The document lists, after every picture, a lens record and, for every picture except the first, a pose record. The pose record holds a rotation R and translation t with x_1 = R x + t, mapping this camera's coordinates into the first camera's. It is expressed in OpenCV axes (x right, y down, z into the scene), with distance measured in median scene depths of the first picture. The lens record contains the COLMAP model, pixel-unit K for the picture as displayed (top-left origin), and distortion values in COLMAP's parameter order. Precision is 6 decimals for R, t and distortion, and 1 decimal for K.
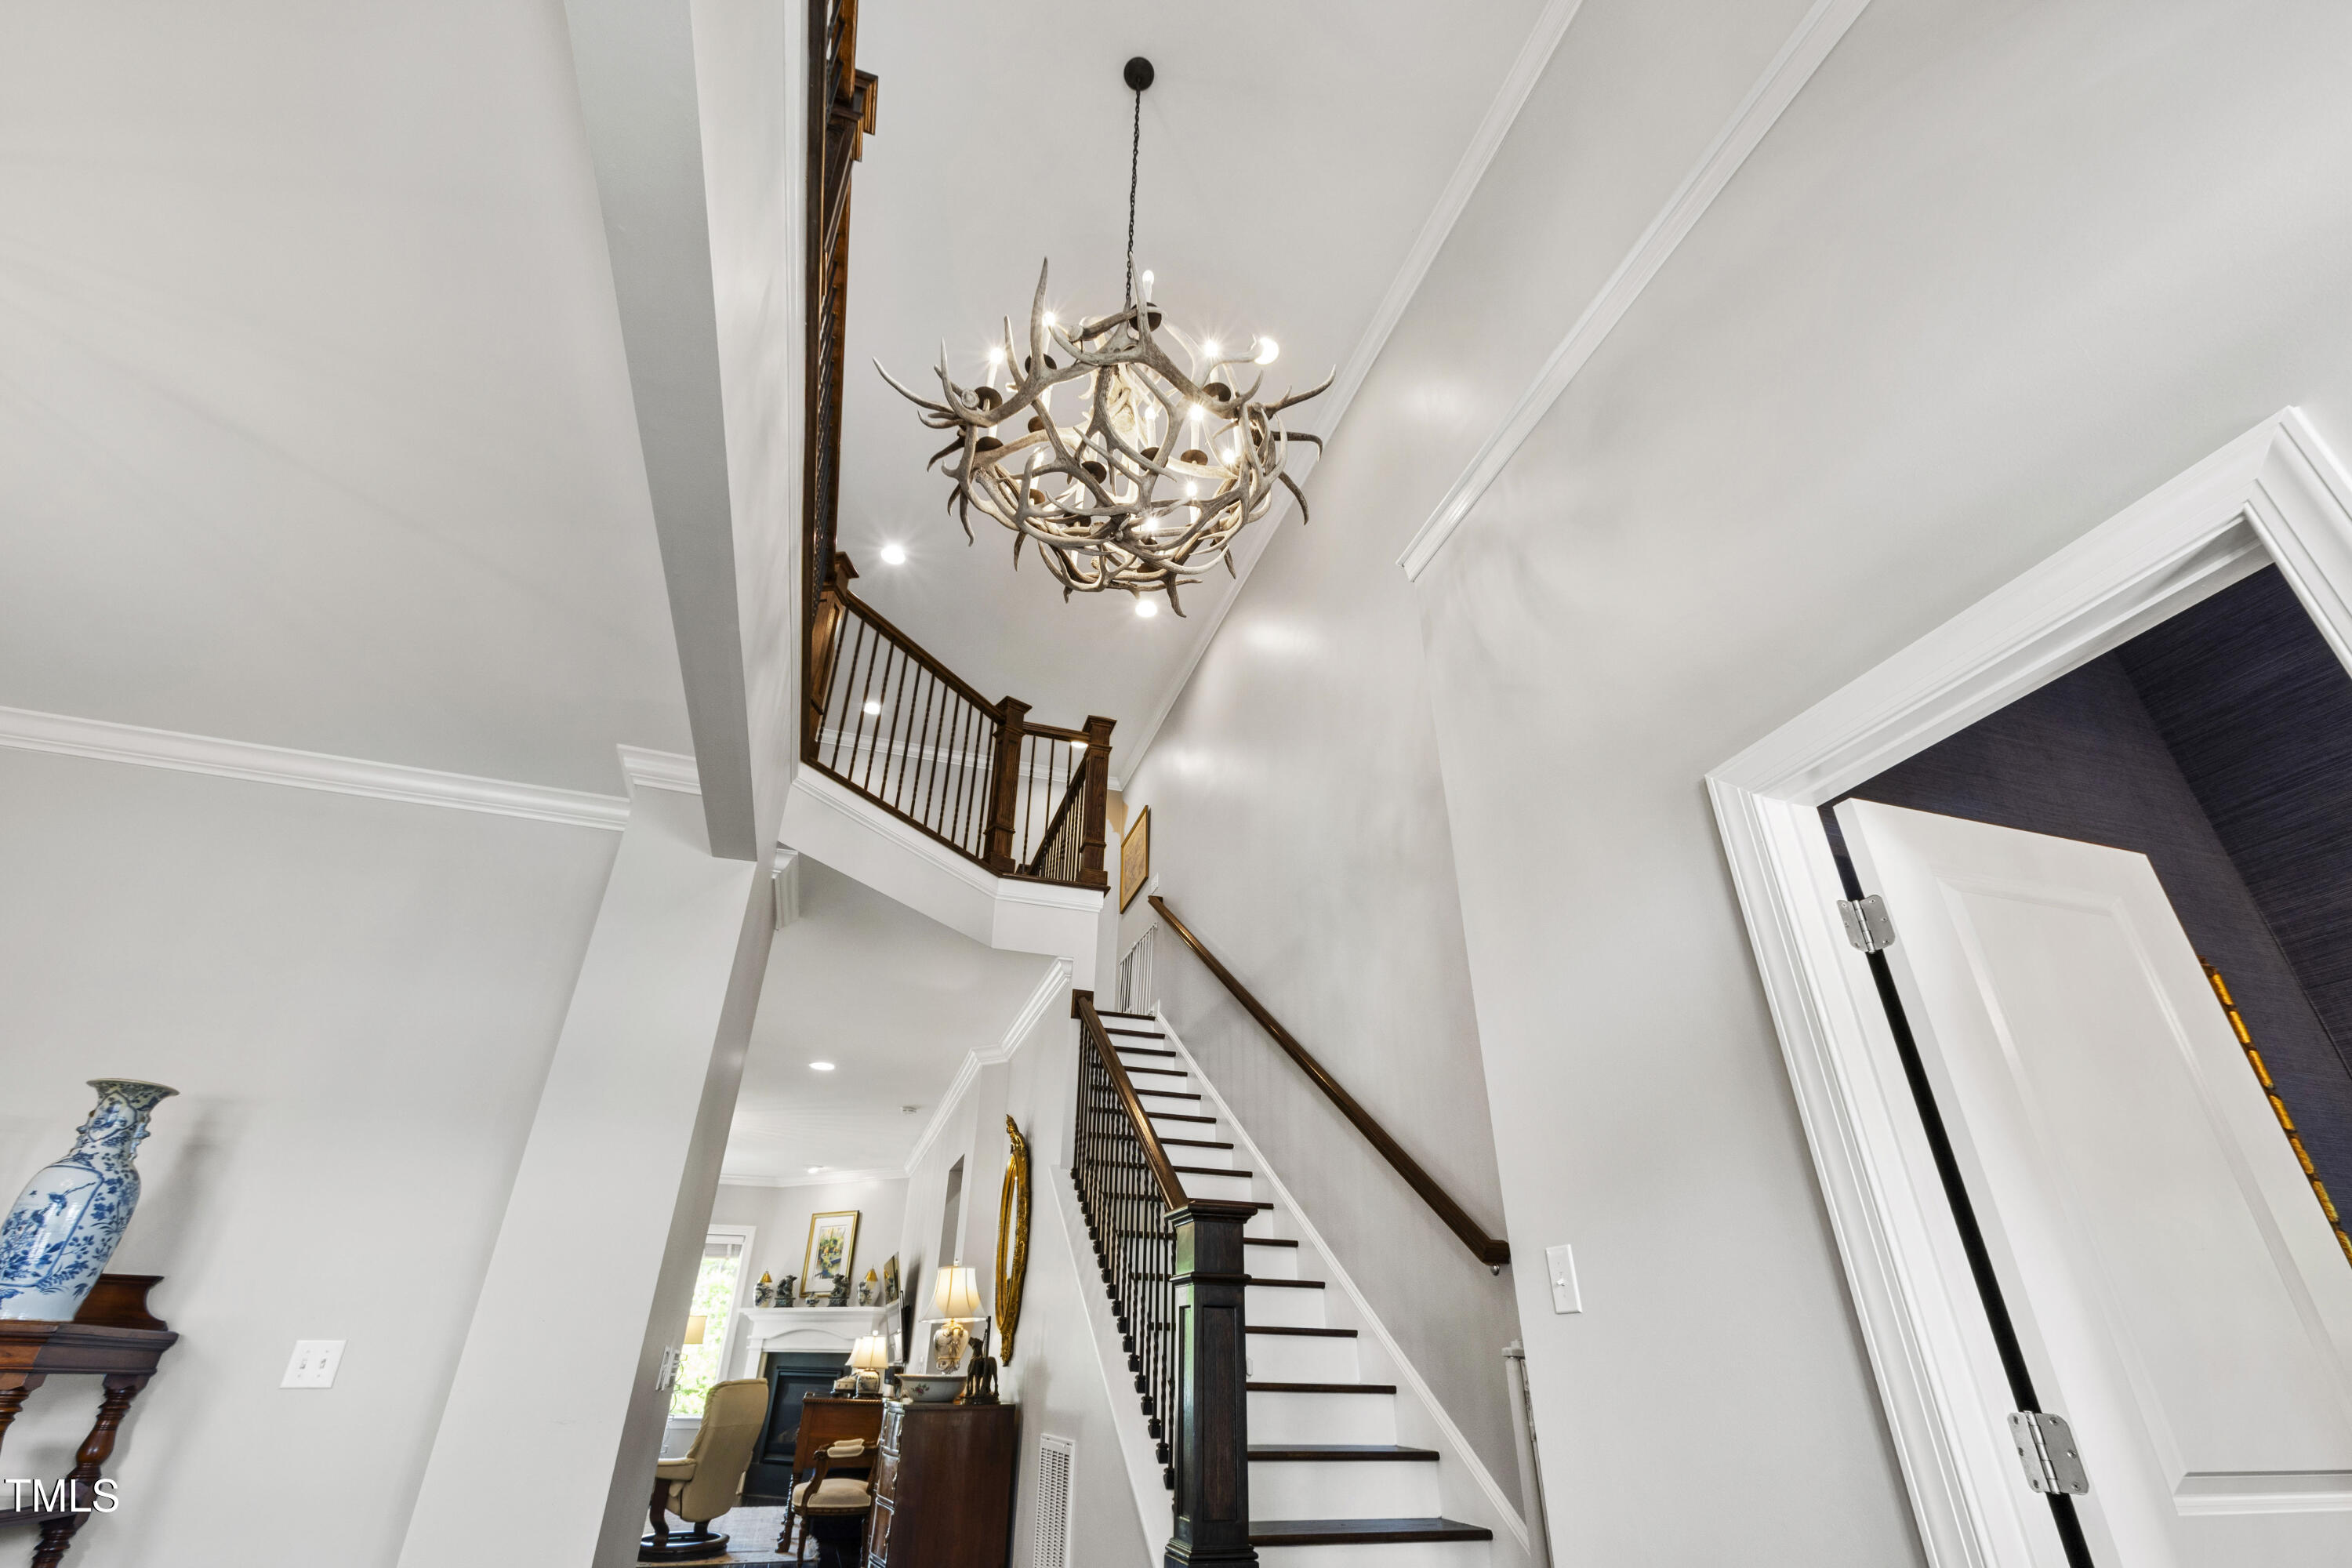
lens RADIAL K [[1022.9, 0, 1179.2], [0, 1022.9, 782.0], [0, 0, 1]] dist [-0.000349, -0.000419]
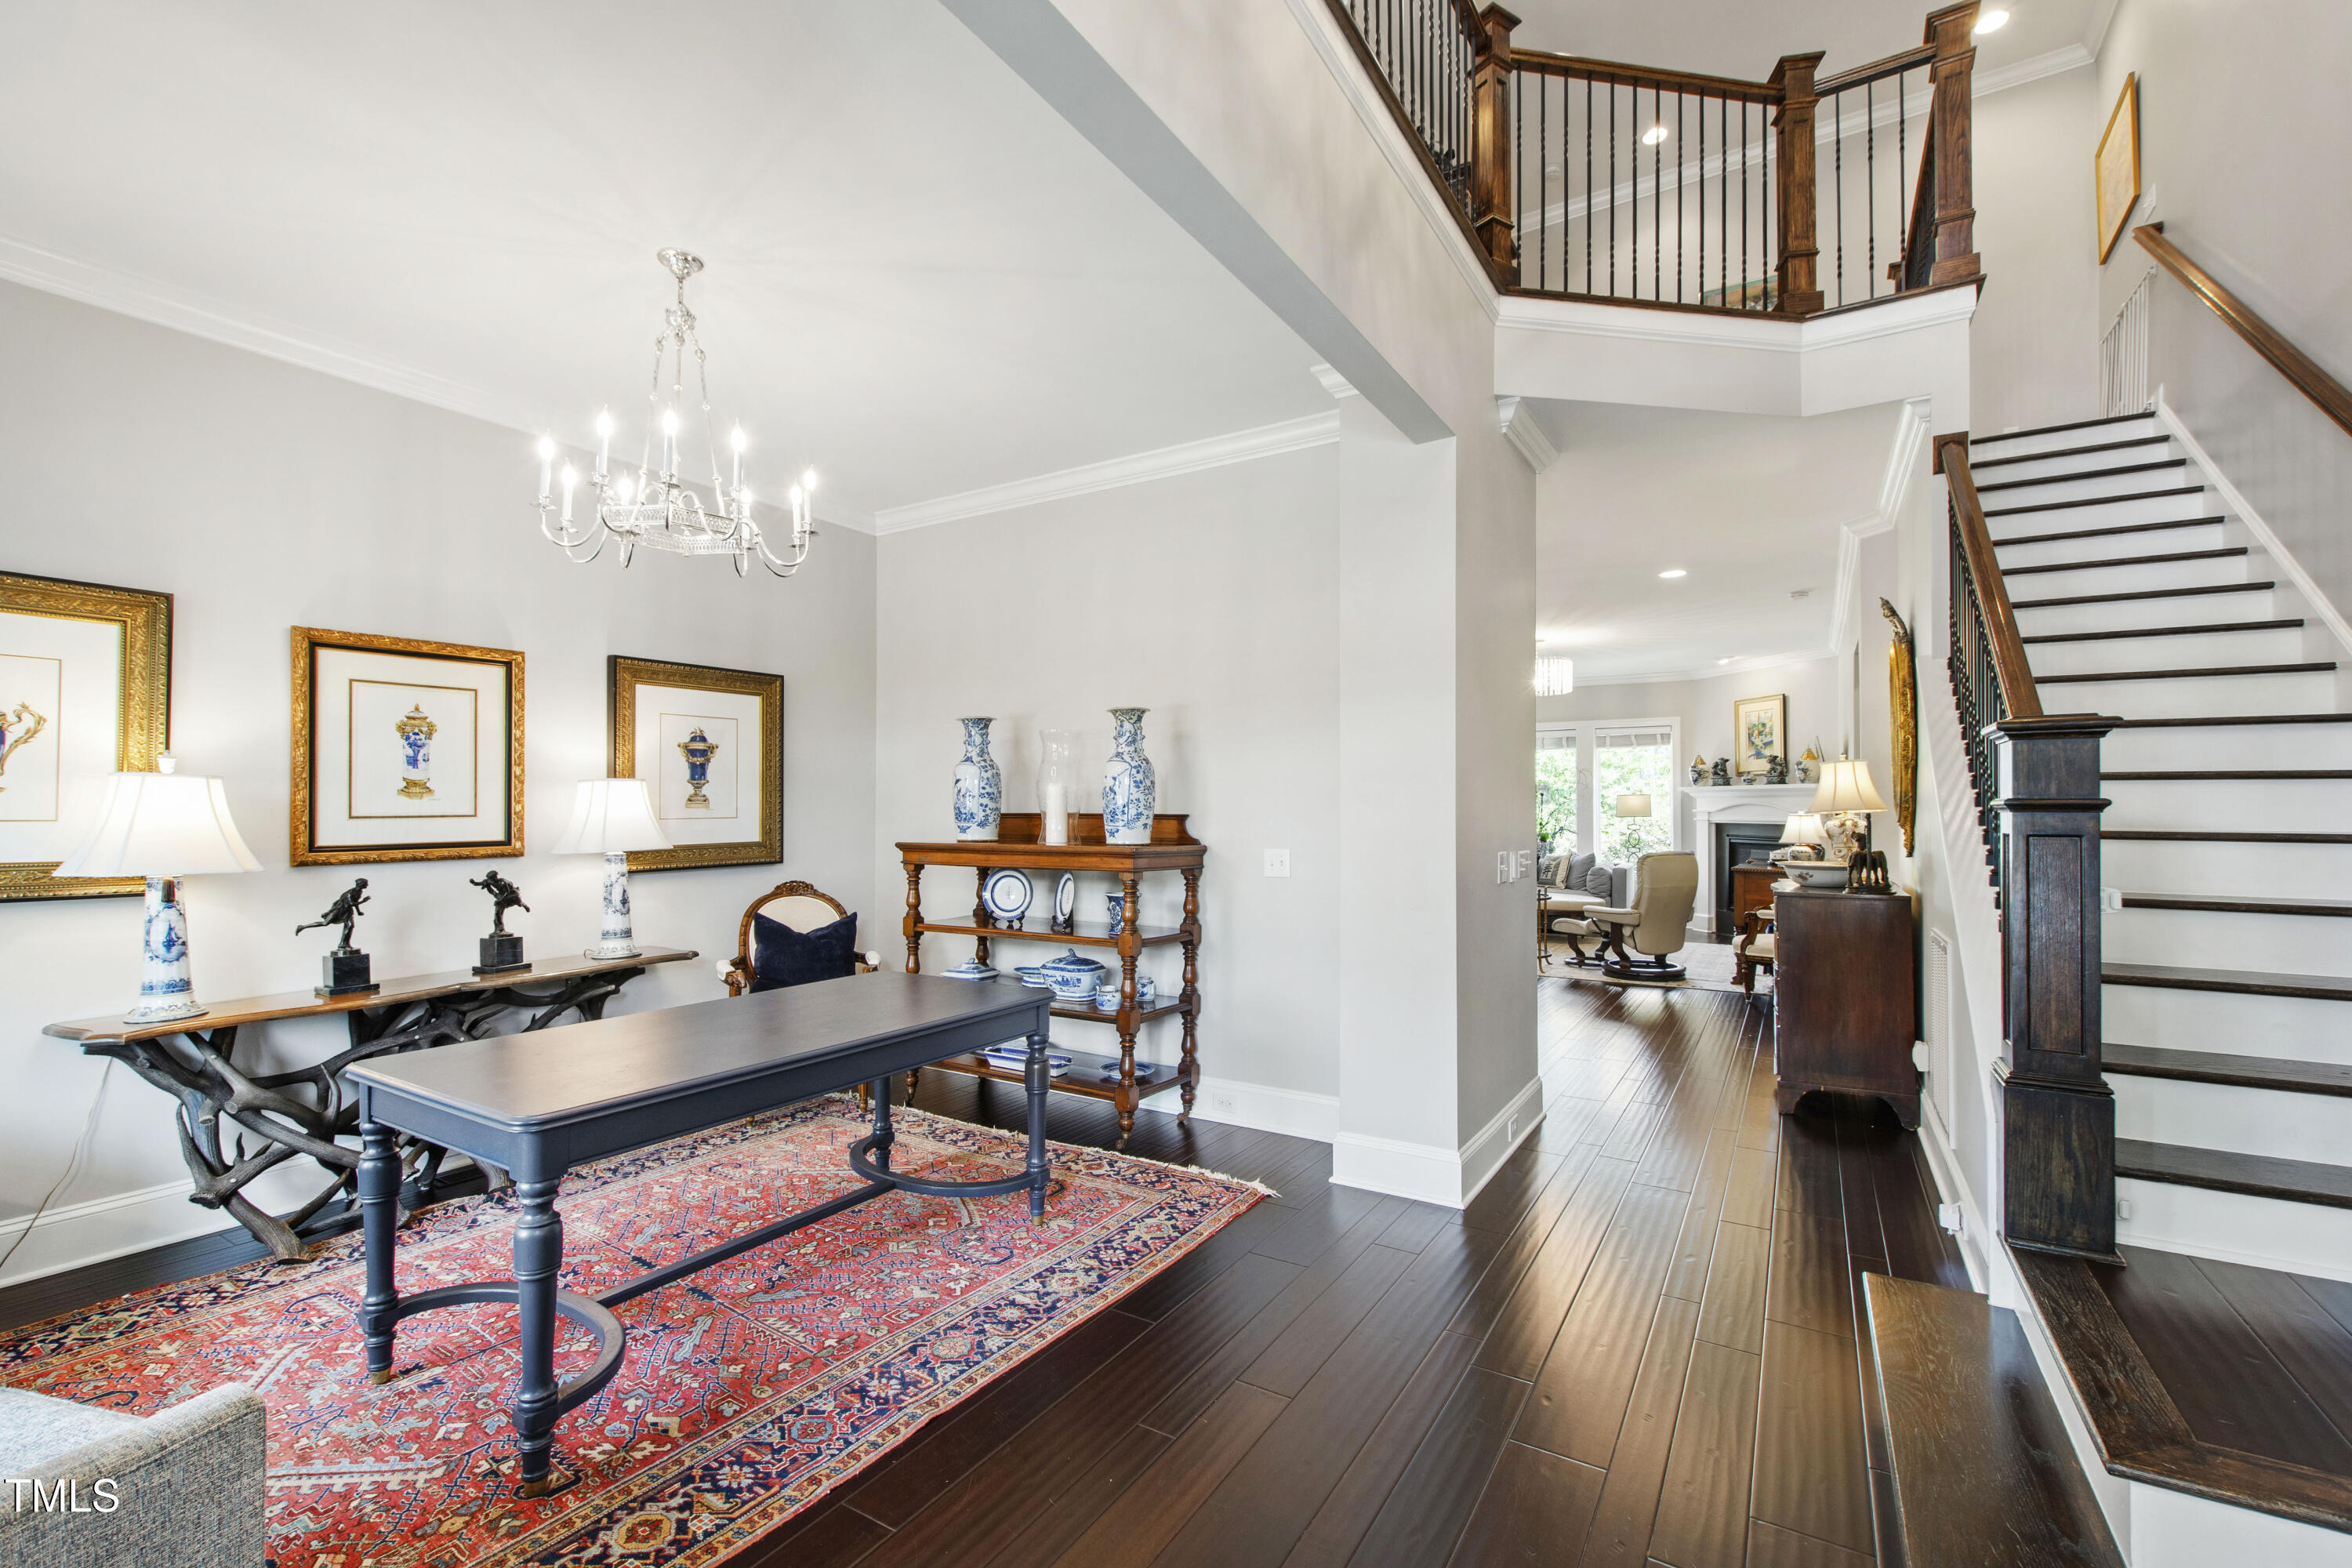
lens RADIAL K [[1022.9, 0, 1150.1], [0, 1022.9, 801.6], [0, 0, 1]] dist [-0.000349, -0.000419]
pose [[0.624334, -0.018444, -0.780940, 0.093793], [0.393774, 0.870841, 0.294241, -0.011984], [0.674647, -0.491218, 0.550959, 0.037145]]
